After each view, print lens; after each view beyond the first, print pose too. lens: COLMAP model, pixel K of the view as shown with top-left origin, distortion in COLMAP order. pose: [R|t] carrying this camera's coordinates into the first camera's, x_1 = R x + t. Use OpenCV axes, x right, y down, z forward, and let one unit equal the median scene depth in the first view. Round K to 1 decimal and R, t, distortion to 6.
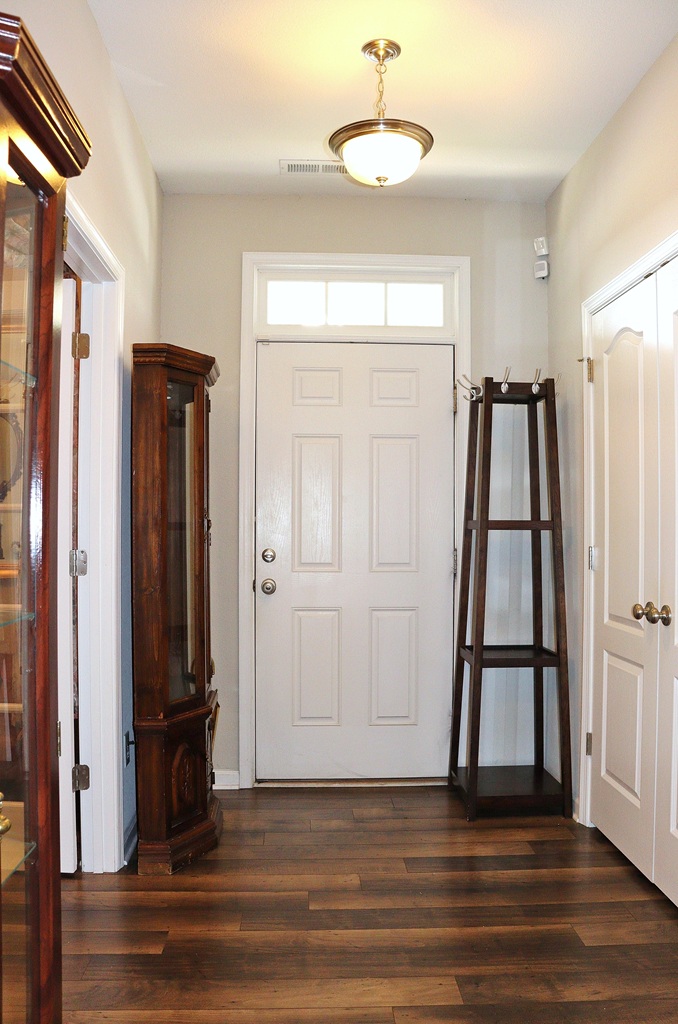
lens RADIAL K [[859.8, 0, 313.4], [0, 859.8, 524.5], [0, 0, 1]] dist [-0.171928, 0.148492]
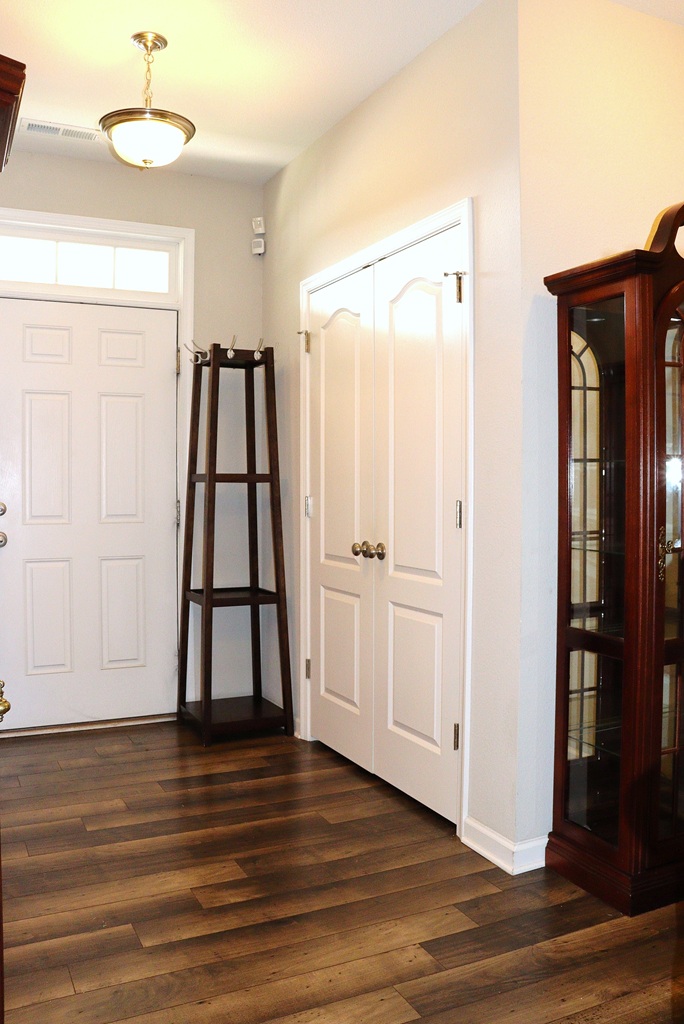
lens RADIAL K [[859.8, 0, 344.3], [0, 859.8, 508.6], [0, 0, 1]] dist [-0.171928, 0.148492]
pose [[0.913855, -0.014199, 0.405793, -0.095058], [0.001554, 0.999503, 0.031473, 0.005698], [-0.406039, -0.028131, 0.913423, -0.081474]]
